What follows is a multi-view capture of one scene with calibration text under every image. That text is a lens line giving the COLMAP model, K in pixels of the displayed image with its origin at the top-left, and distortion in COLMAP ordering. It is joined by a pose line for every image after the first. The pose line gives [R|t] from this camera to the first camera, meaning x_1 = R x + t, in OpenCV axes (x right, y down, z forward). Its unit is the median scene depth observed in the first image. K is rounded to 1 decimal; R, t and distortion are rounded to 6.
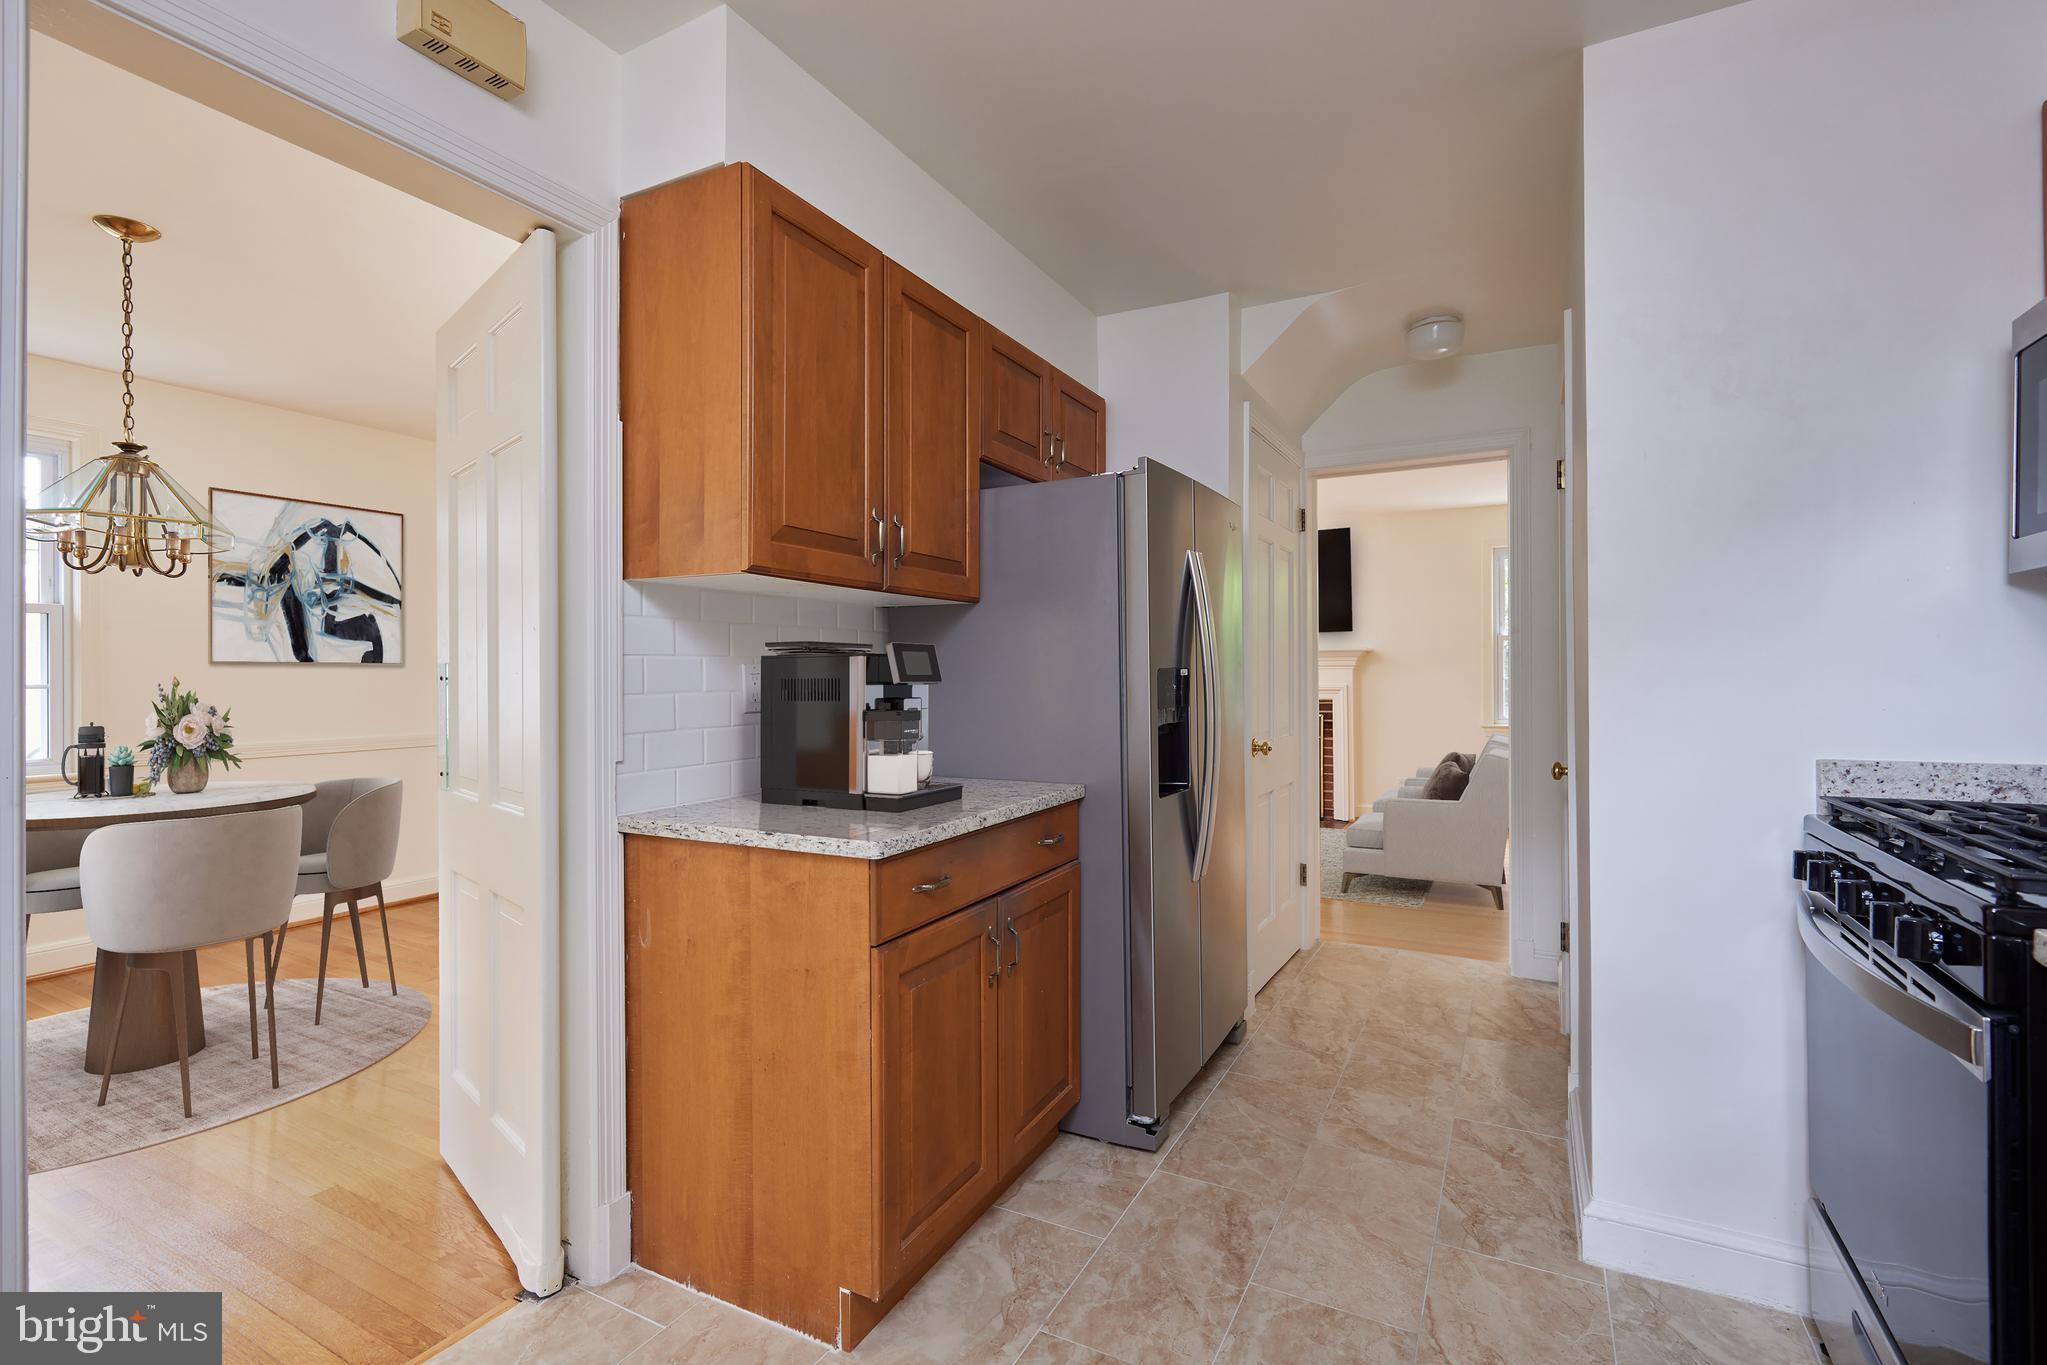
lens RADIAL K [[923.7, 0, 1027.6], [0, 923.7, 680.2], [0, 0, 1]] dist [-0.000513, 0.000497]
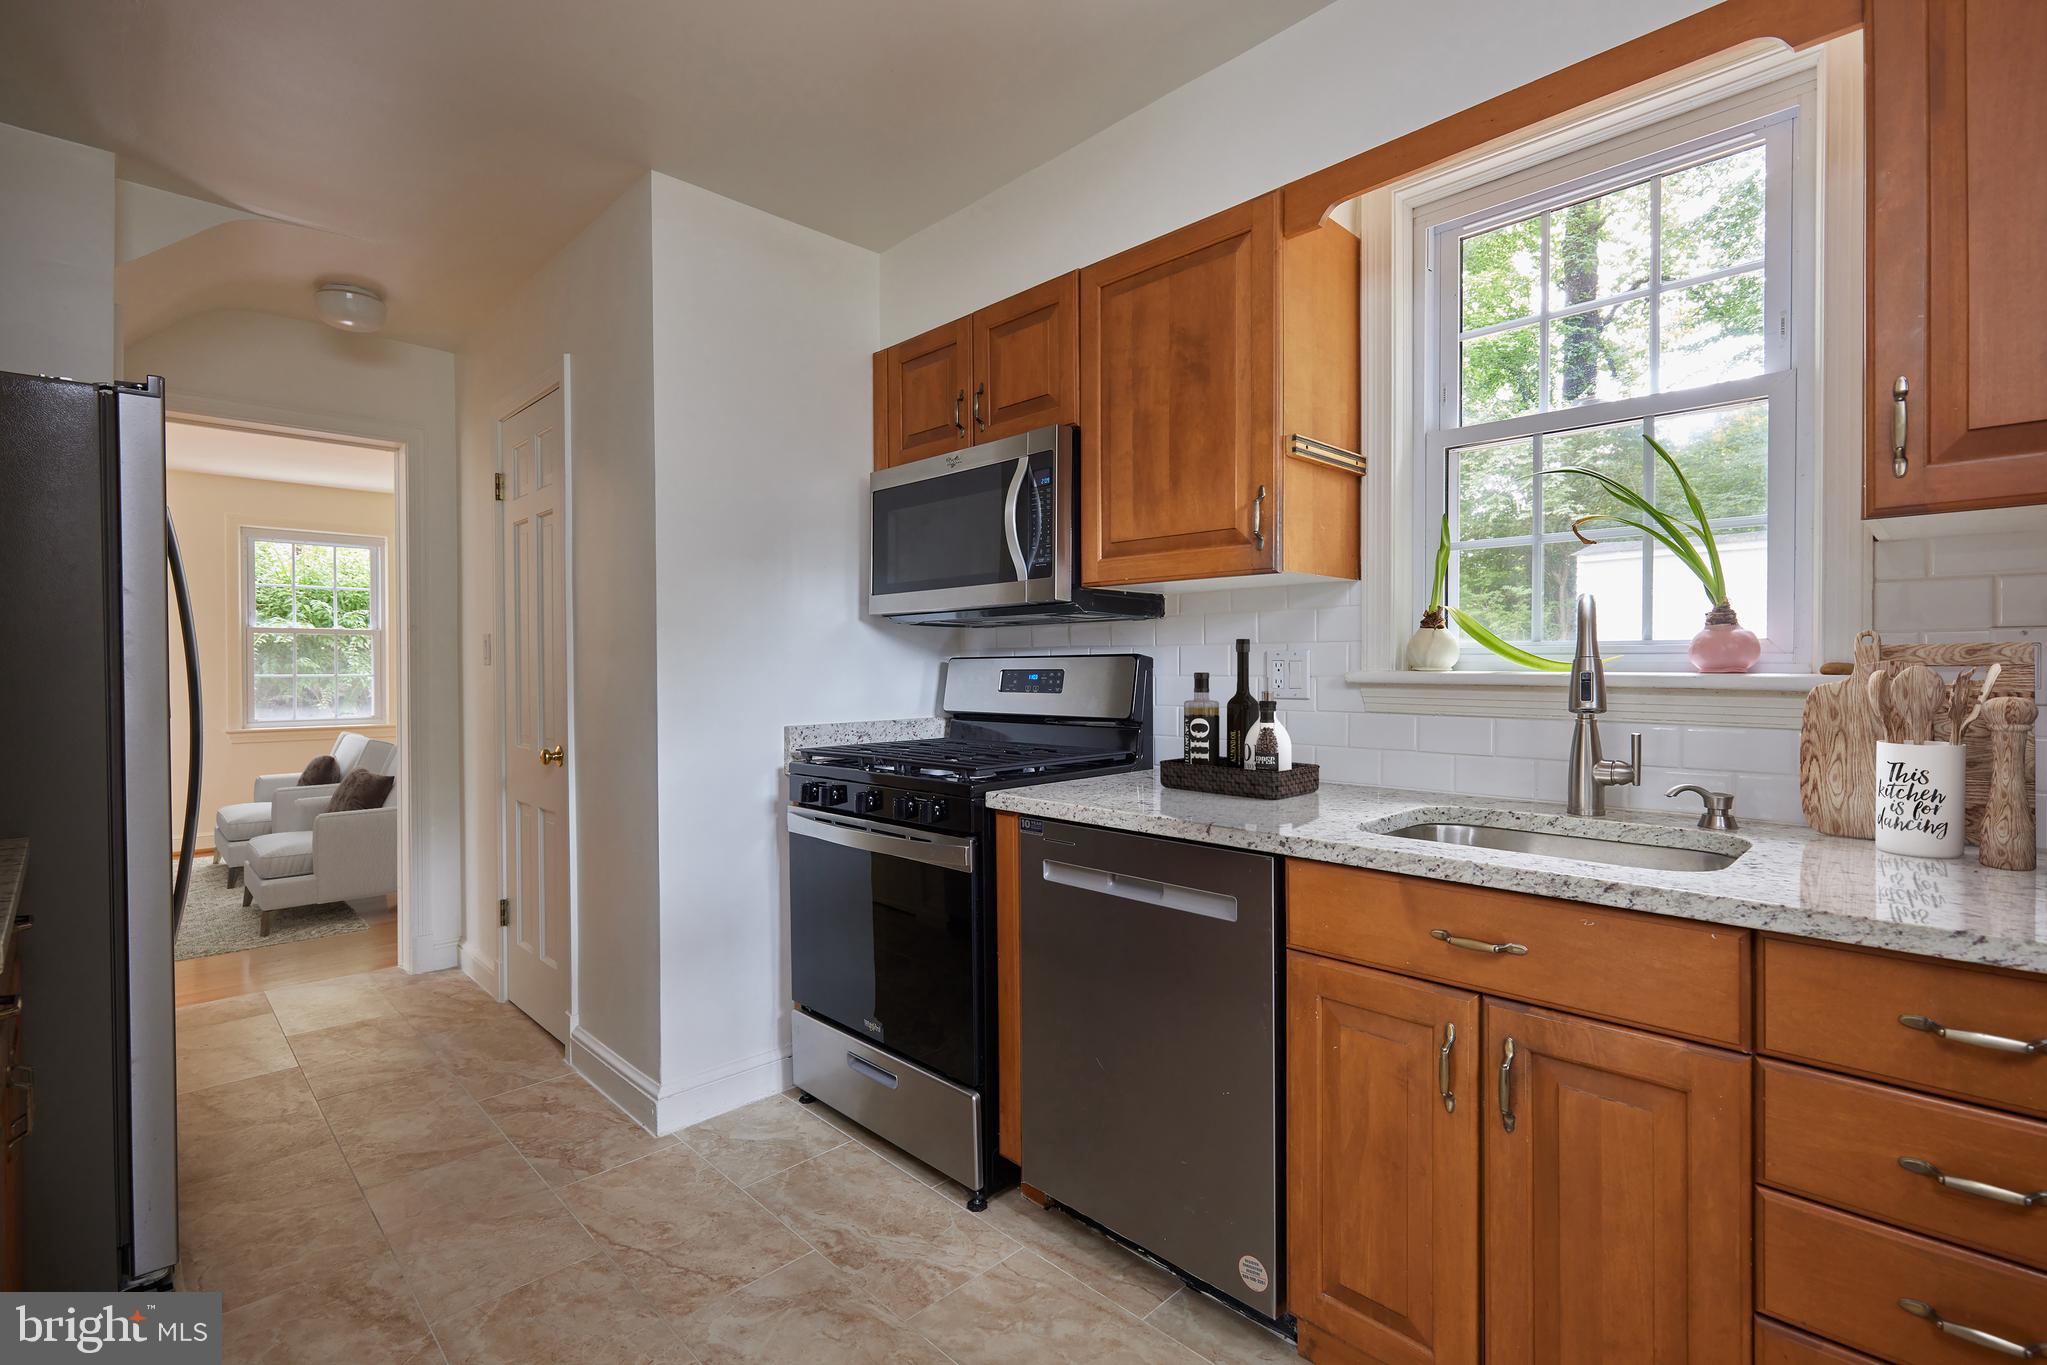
lens RADIAL K [[923.7, 0, 1025.6], [0, 923.7, 686.7], [0, 0, 1]] dist [-0.000513, 0.000497]
pose [[0.301900, -0.017939, 0.953171, -0.421434], [0.006843, 0.999838, 0.016649, -0.002614], [-0.953315, 0.001496, 0.301973, 0.135506]]
